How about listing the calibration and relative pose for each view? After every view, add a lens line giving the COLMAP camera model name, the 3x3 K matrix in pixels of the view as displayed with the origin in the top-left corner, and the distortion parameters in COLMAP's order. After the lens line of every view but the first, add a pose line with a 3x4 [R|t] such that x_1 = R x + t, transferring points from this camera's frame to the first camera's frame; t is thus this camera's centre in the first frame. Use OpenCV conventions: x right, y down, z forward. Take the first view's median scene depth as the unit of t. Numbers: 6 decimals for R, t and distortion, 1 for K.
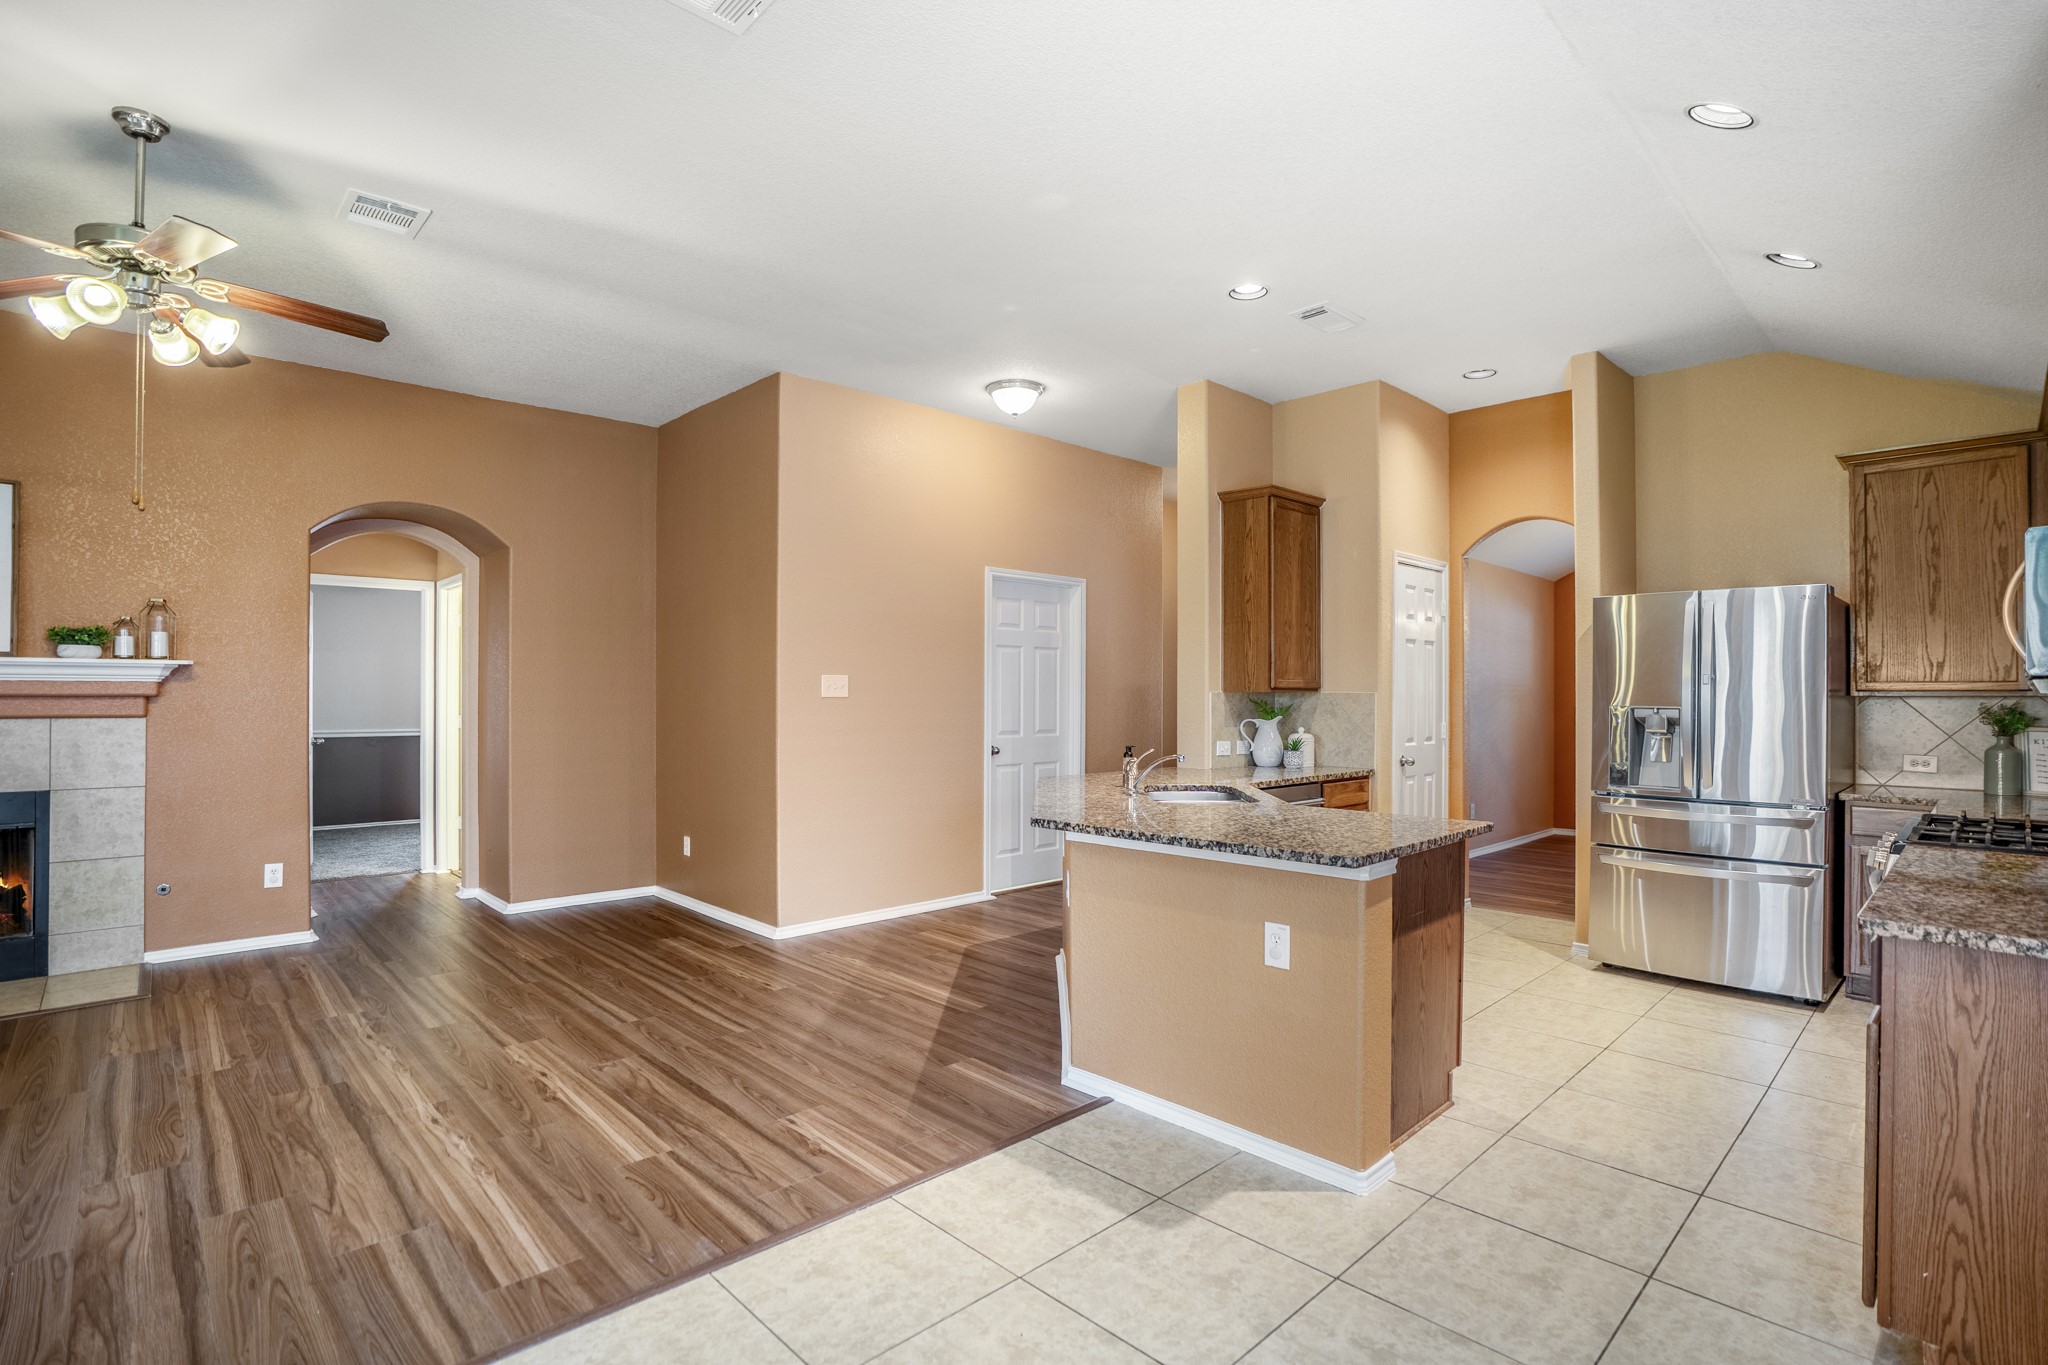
lens RADIAL K [[985.3, 0, 999.9], [0, 985.3, 691.3], [0, 0, 1]] dist [-0.060272, 0.027415]
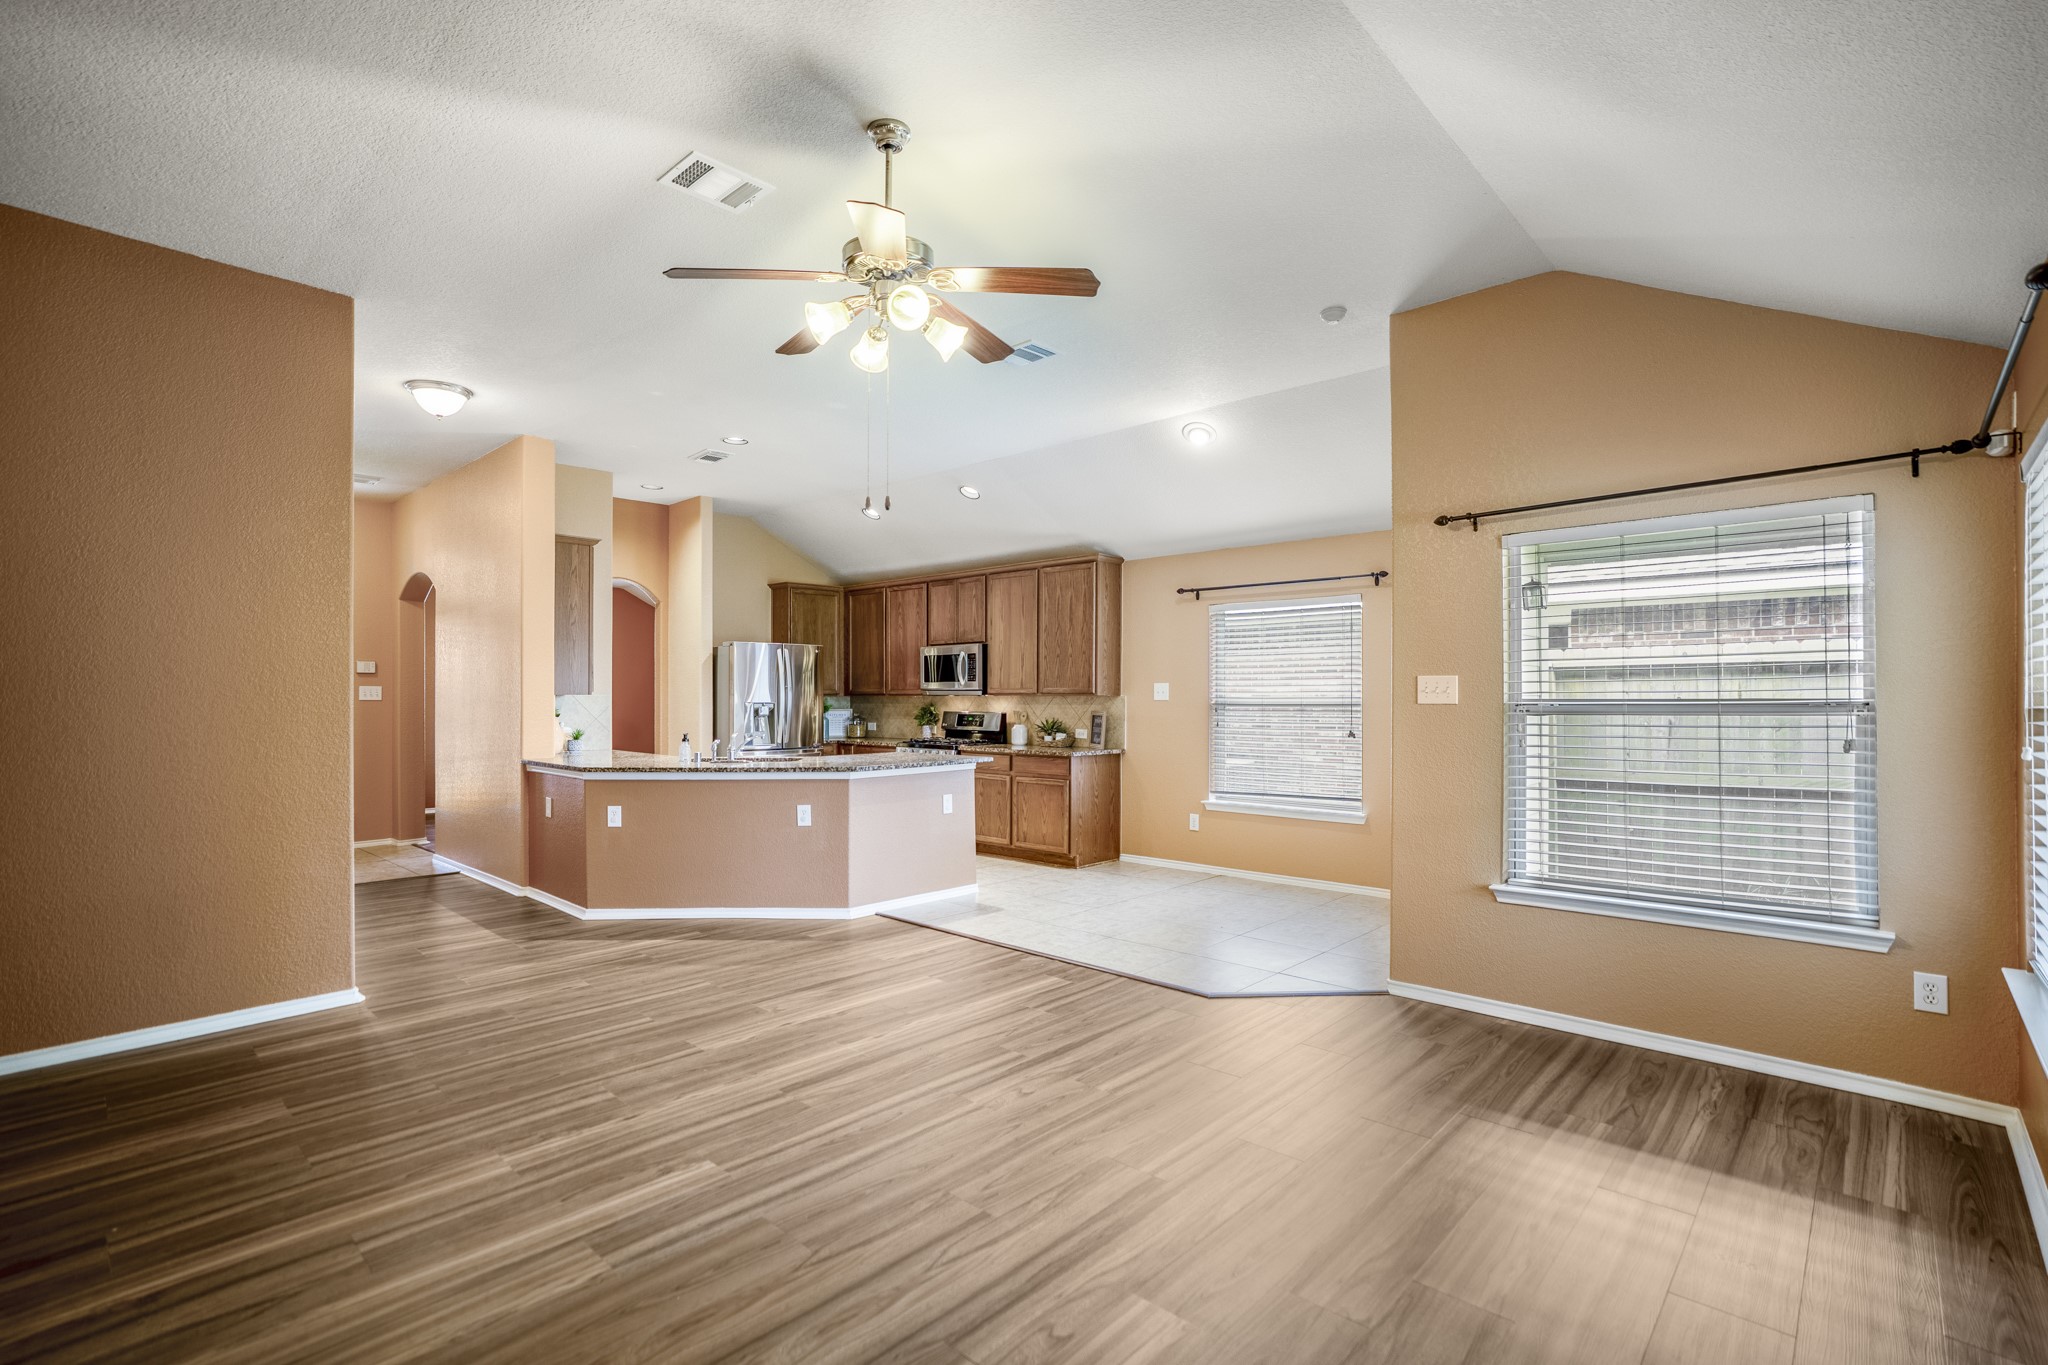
lens RADIAL K [[957.1, 0, 1031.9], [0, 957.1, 705.6], [0, 0, 1]] dist [-0.058933, 0.031050]
pose [[-0.082276, -0.011076, 0.996548, -1.364627], [-0.003659, 0.999935, 0.010812, -0.002791], [-0.996603, -0.002757, -0.082311, 0.666422]]
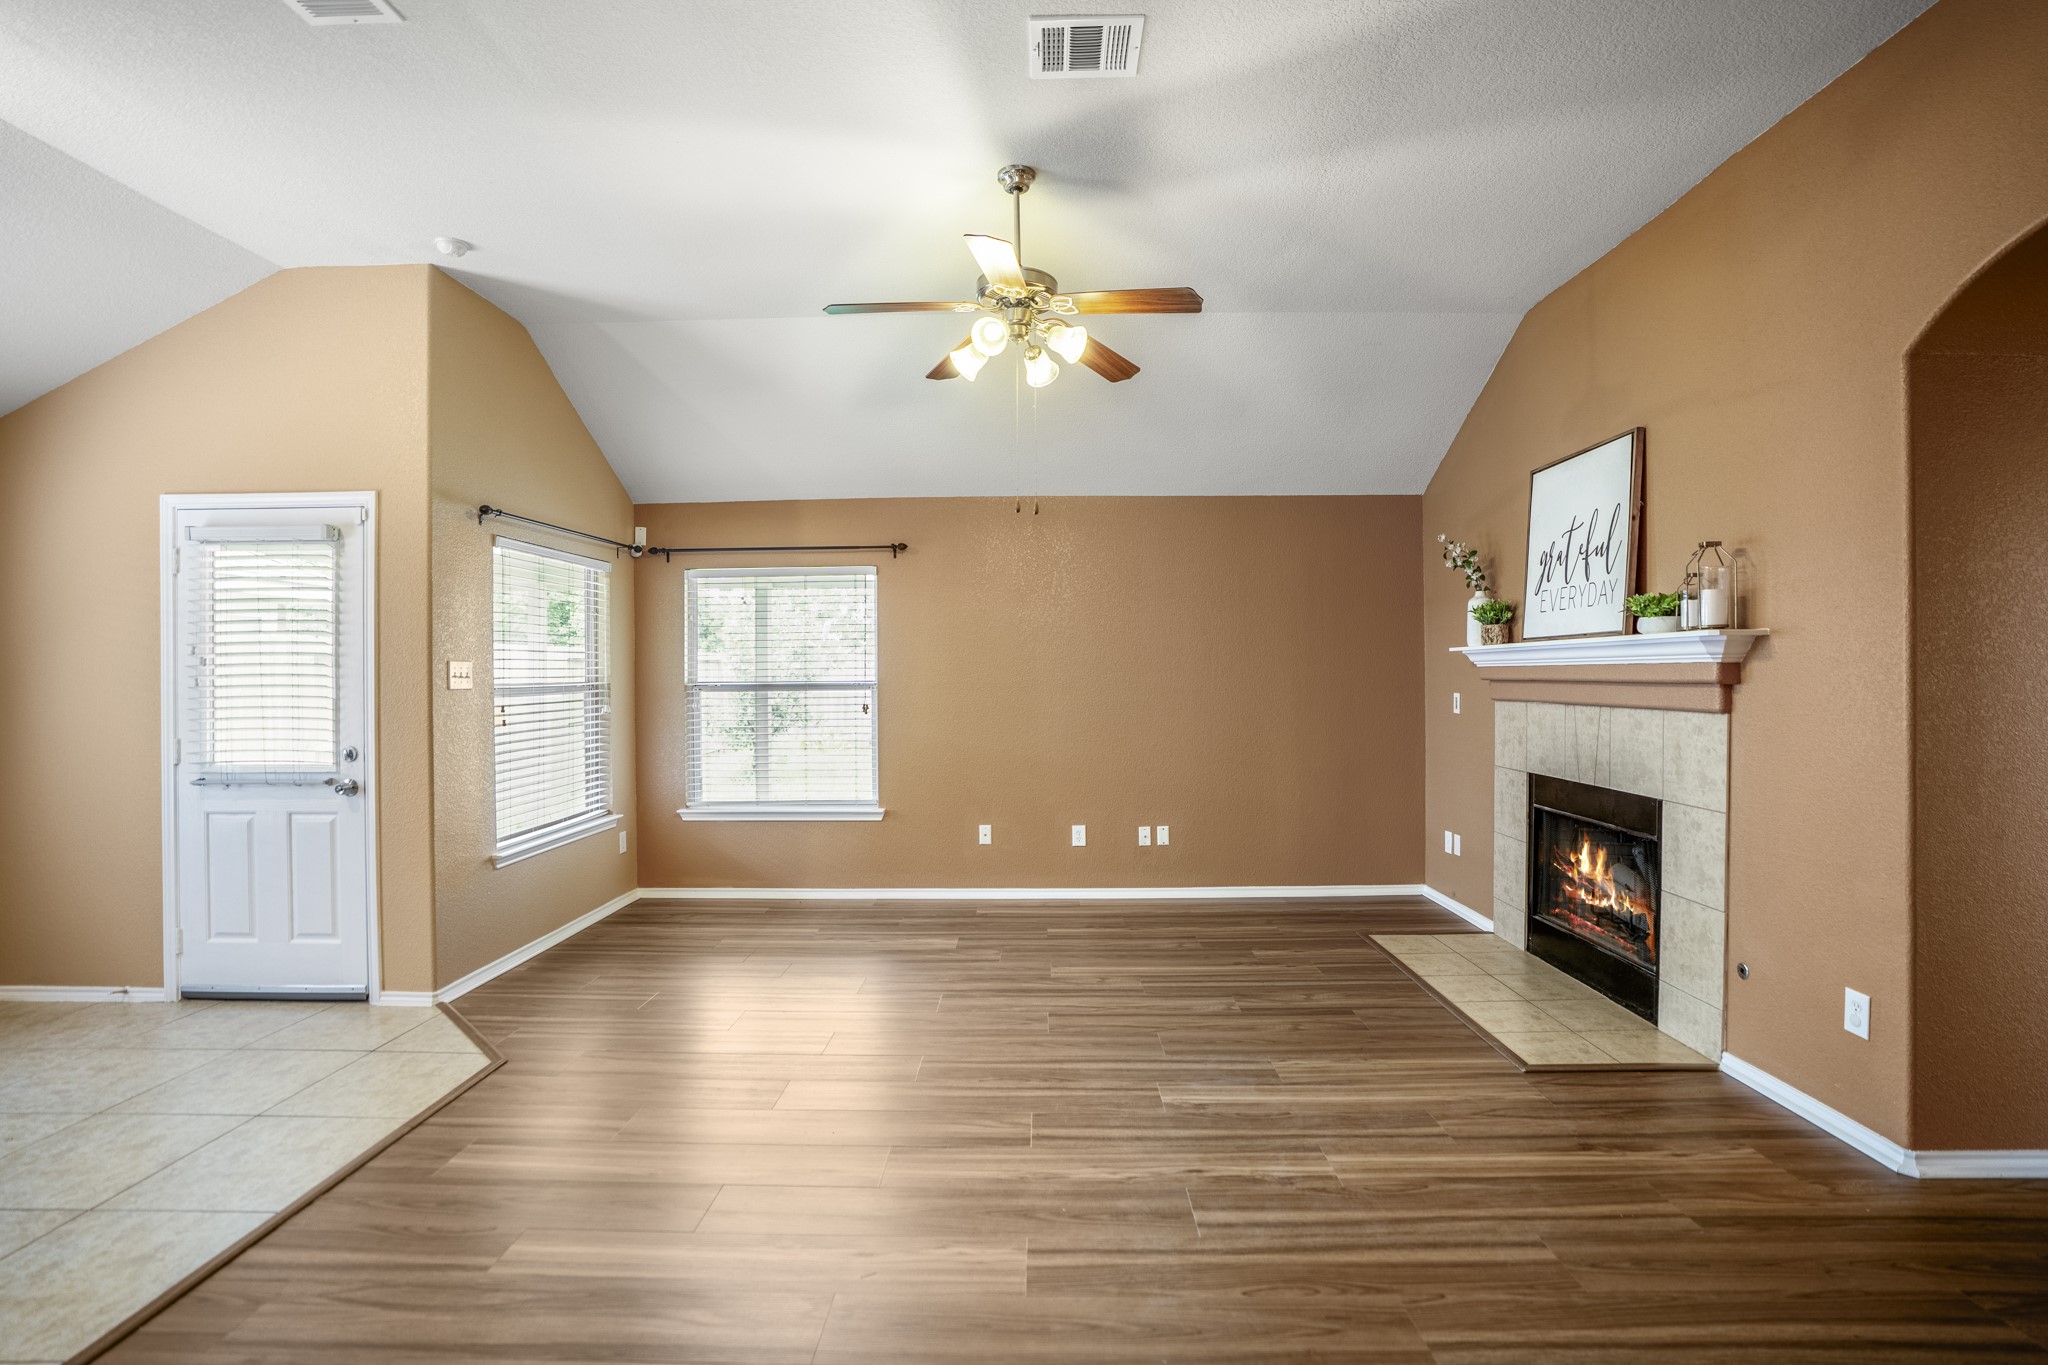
lens RADIAL K [[953.3, 0, 1027.1], [0, 953.3, 675.7], [0, 0, 1]] dist [-0.068695, 0.025873]
pose [[-0.687349, 0.002063, -0.726325, -0.068425], [0.007276, 0.999965, -0.004045, -0.001512], [0.726291, -0.008065, -0.687340, 1.273832]]
